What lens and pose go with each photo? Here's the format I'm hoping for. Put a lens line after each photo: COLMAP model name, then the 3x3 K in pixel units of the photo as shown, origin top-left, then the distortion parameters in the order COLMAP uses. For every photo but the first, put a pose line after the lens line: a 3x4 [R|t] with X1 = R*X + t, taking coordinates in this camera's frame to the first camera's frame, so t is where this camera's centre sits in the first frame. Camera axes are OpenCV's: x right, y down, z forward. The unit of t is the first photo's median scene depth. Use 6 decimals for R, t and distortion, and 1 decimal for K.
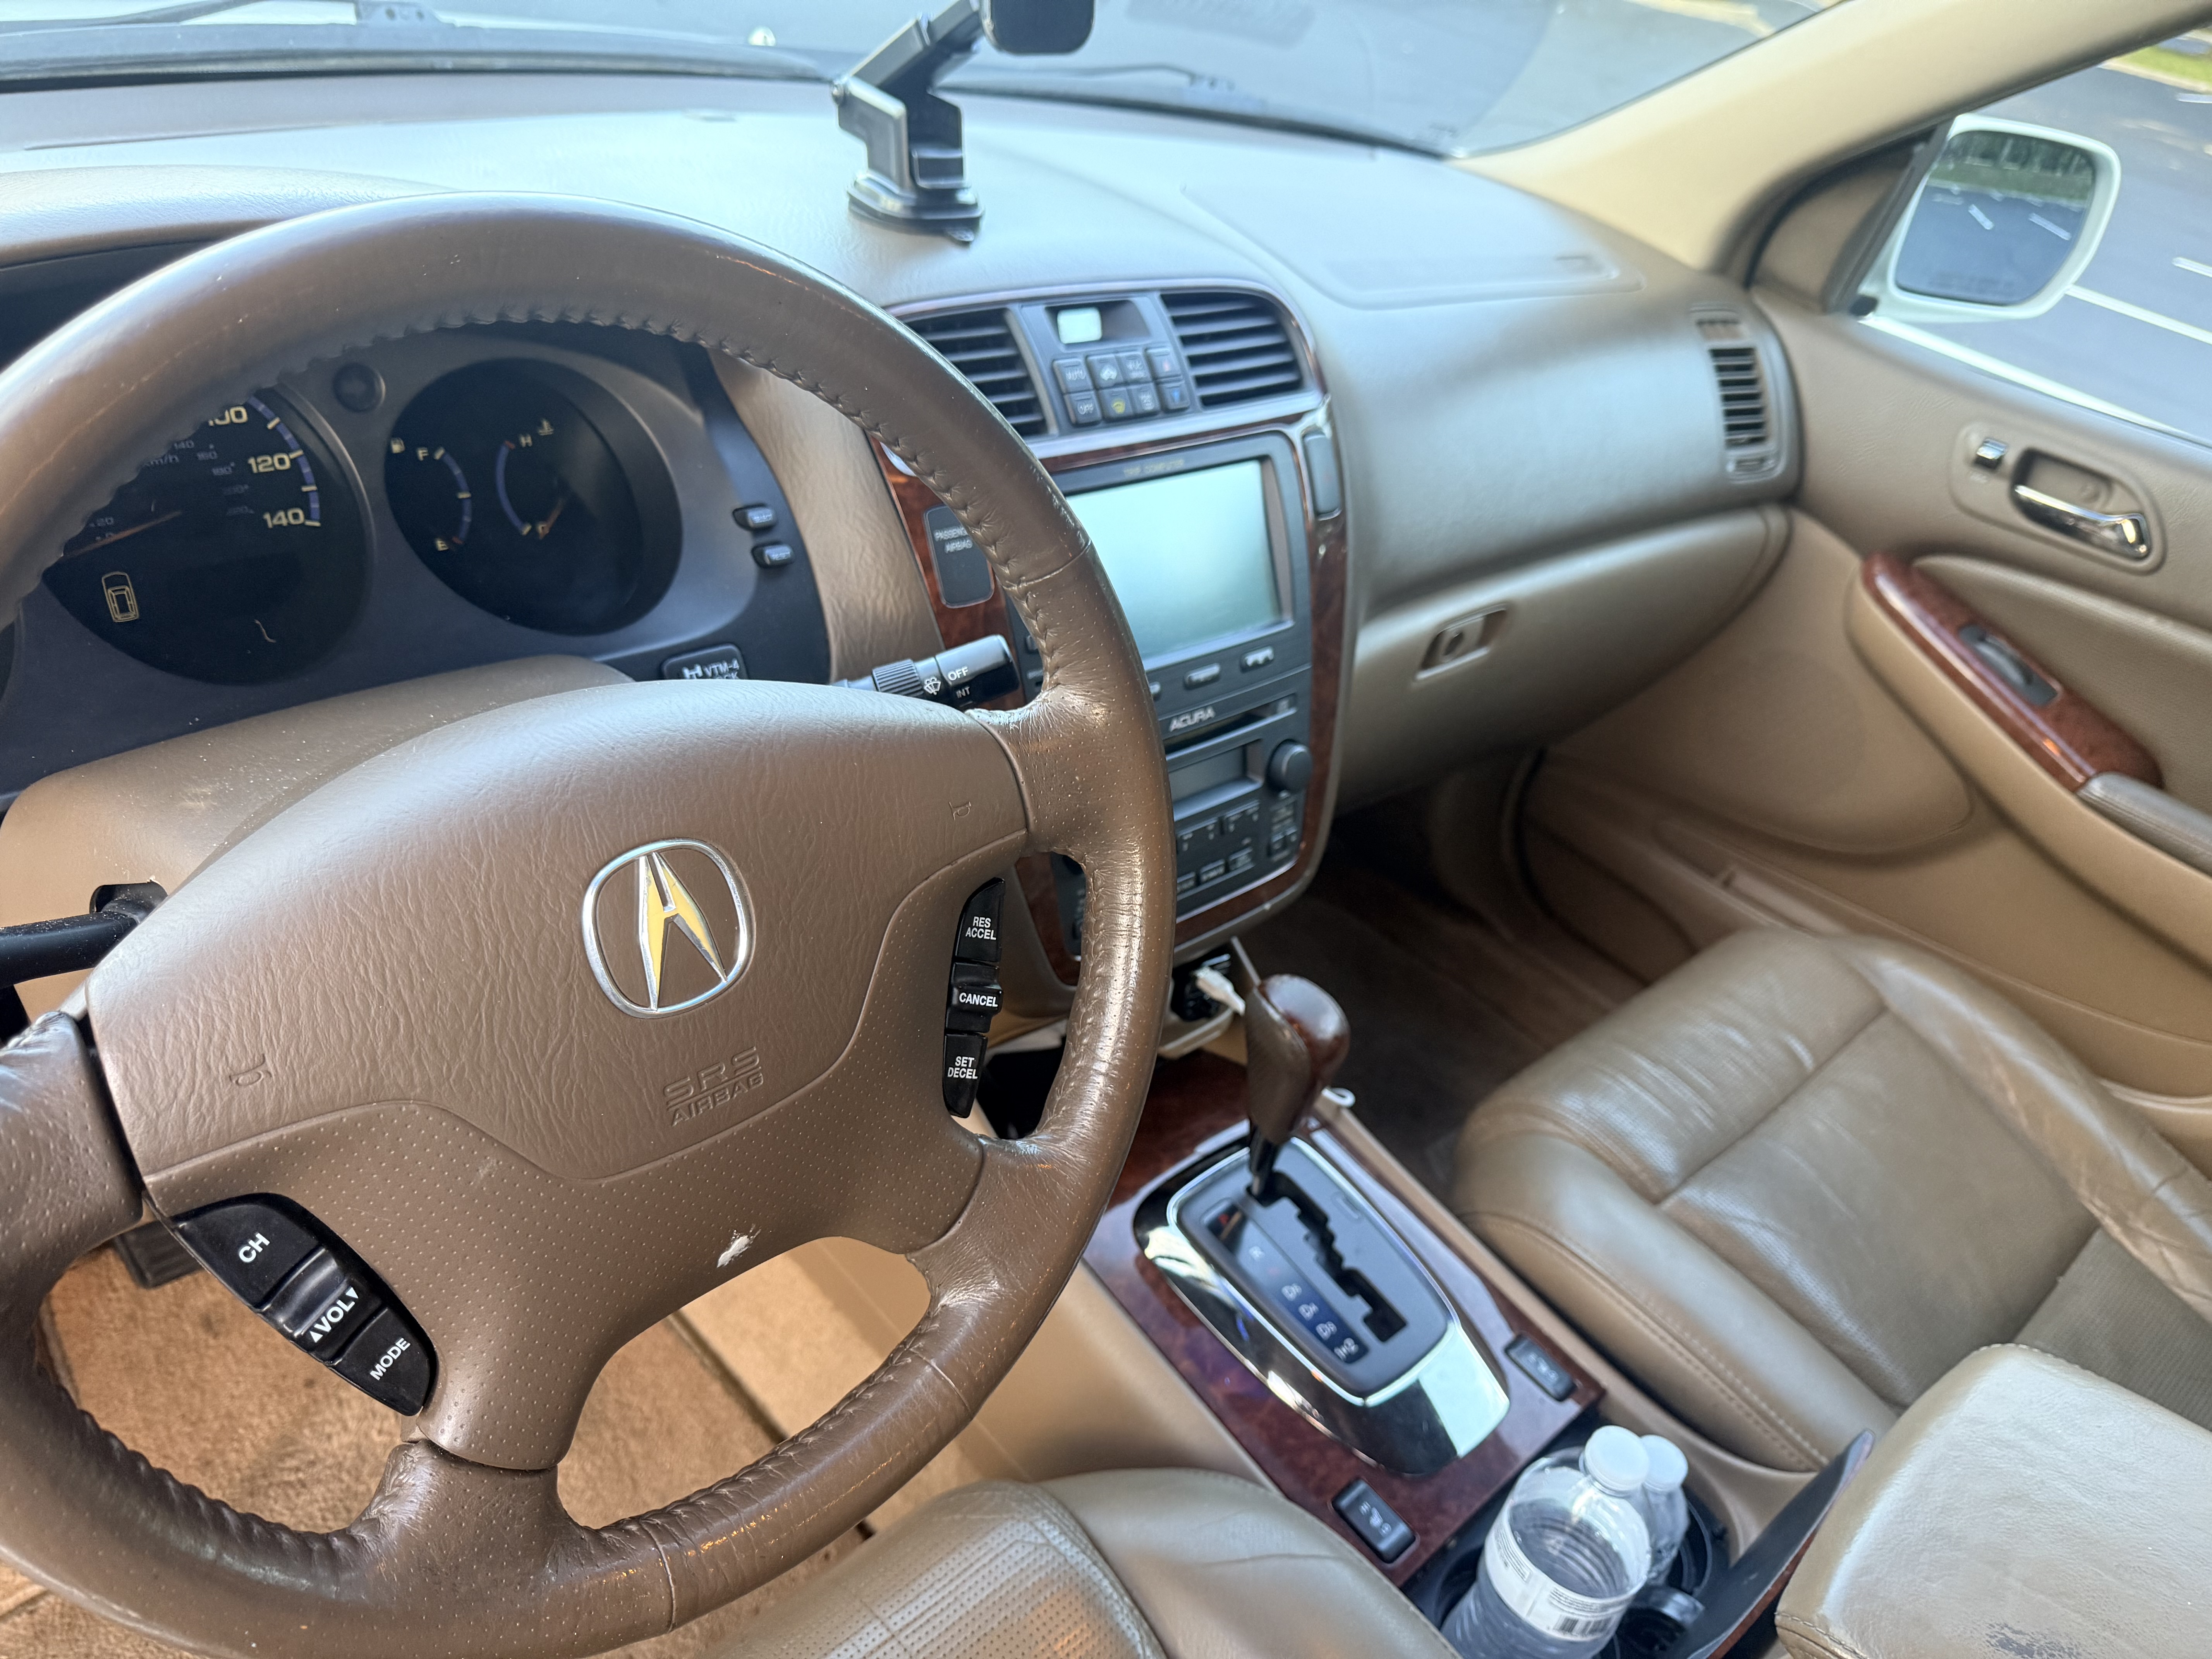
lens RADIAL K [[1575.5, 0, 1097.0], [0, 1575.5, 831.9], [0, 0, 1]] dist [0.028775, -0.046904]
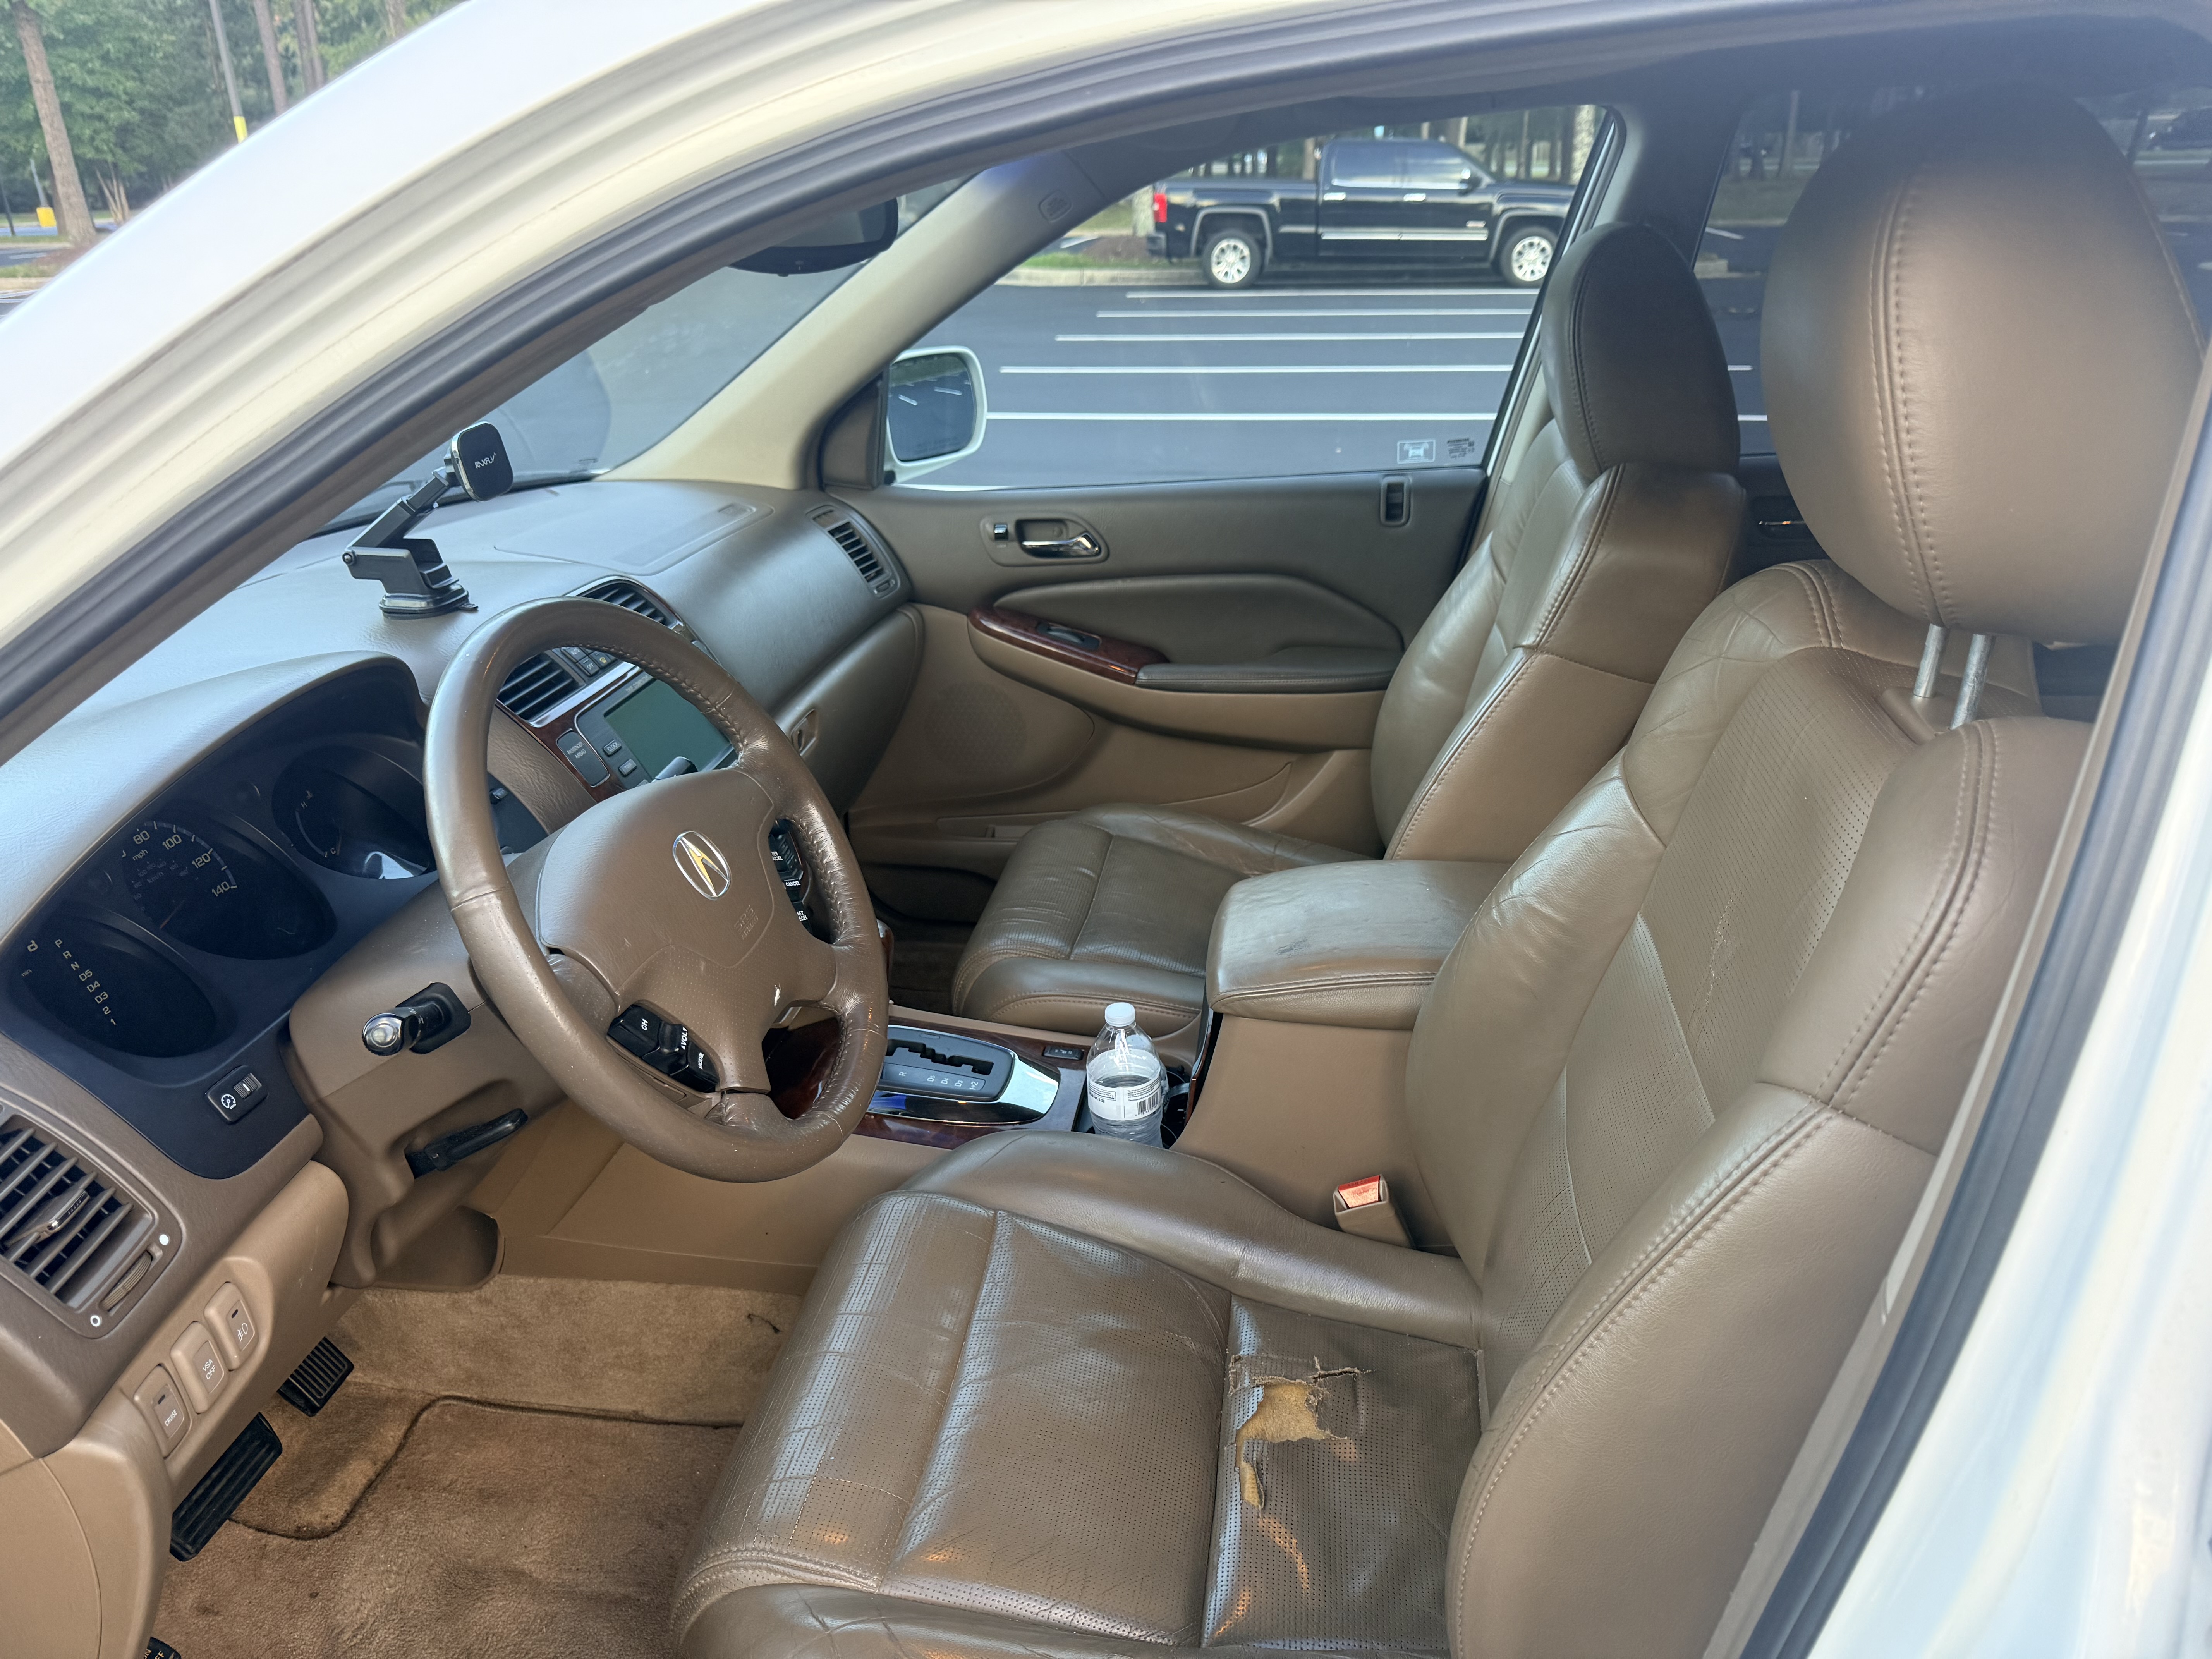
lens RADIAL K [[1575.5, 0, 1108.2], [0, 1575.5, 832.4], [0, 0, 1]] dist [0.028775, -0.046904]
pose [[0.760454, -0.421043, 0.494401, -0.600153], [0.487436, 0.873137, -0.006158, 0.206815], [-0.429088, 0.245672, 0.869212, -0.826562]]
